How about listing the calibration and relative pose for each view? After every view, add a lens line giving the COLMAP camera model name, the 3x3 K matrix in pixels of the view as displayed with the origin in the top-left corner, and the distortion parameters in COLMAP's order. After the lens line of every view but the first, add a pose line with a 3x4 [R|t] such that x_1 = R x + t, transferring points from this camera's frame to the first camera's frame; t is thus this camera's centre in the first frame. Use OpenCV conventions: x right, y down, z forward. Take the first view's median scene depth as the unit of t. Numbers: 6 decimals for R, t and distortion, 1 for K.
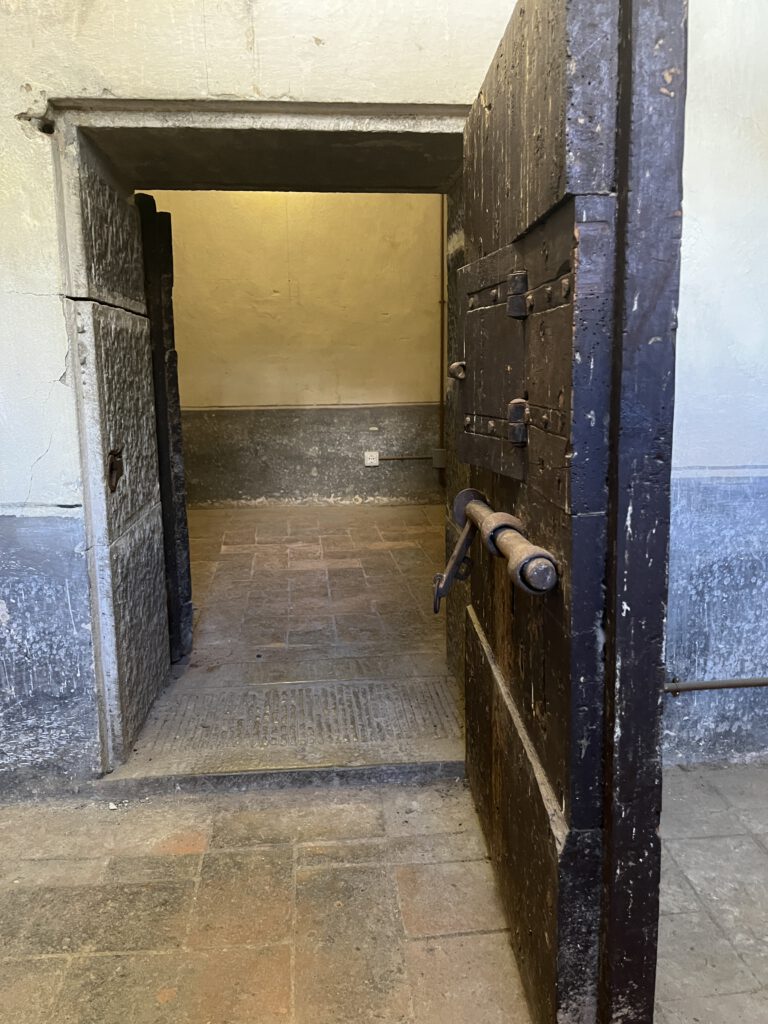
lens RADIAL K [[792.7, 0, 381.9], [0, 792.7, 515.3], [0, 0, 1]] dist [0.068189, -0.084606]
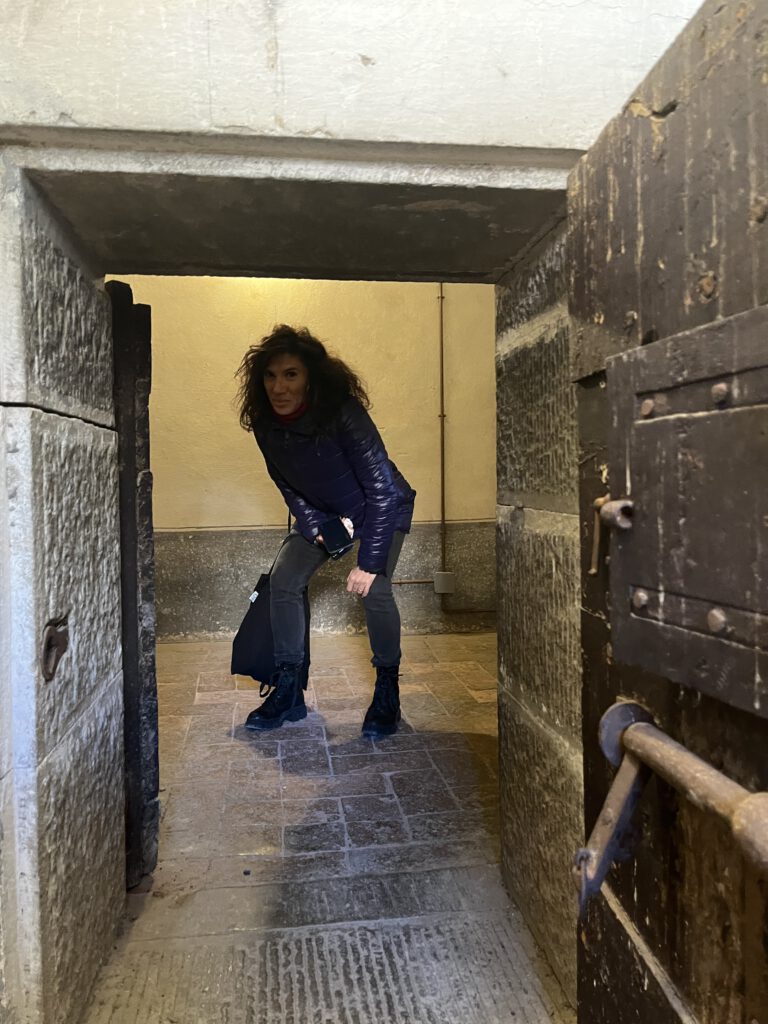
lens RADIAL K [[792.7, 0, 387.1], [0, 792.7, 508.6], [0, 0, 1]] dist [0.068189, -0.084606]
pose [[0.999171, -0.001241, 0.040698, -0.075921], [0.007155, 0.989334, -0.145487, -0.071568], [-0.040083, 0.145657, 0.988523, 0.288586]]
